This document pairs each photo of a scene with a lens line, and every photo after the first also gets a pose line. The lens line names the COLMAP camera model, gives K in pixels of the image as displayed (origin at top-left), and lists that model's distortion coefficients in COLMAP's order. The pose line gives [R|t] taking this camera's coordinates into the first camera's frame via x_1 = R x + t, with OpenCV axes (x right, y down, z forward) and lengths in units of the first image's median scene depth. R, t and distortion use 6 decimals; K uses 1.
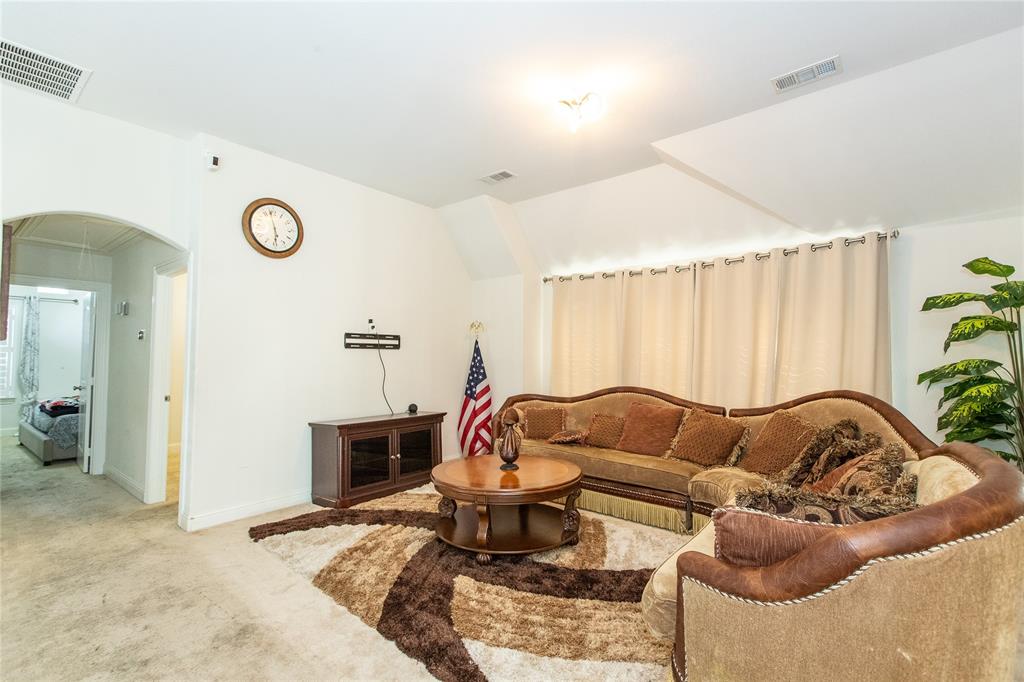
lens RADIAL K [[479.5, 0, 518.3], [0, 479.5, 343.5], [0, 0, 1]] dist [0.000128, -0.000165]
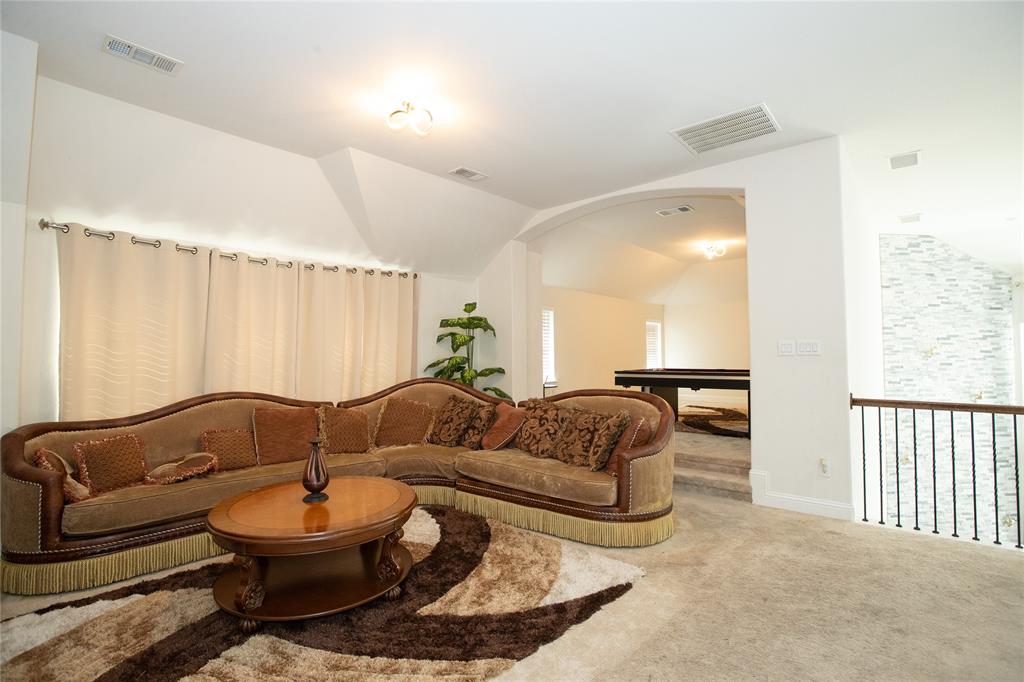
lens RADIAL K [[479.5, 0, 518.3], [0, 479.5, 343.5], [0, 0, 1]] dist [0.000128, -0.000165]
pose [[0.059090, 0.027158, 0.997883, -0.700049], [-0.024015, 0.999379, -0.025776, 0.018989], [-0.997964, -0.022441, 0.059706, 0.560519]]
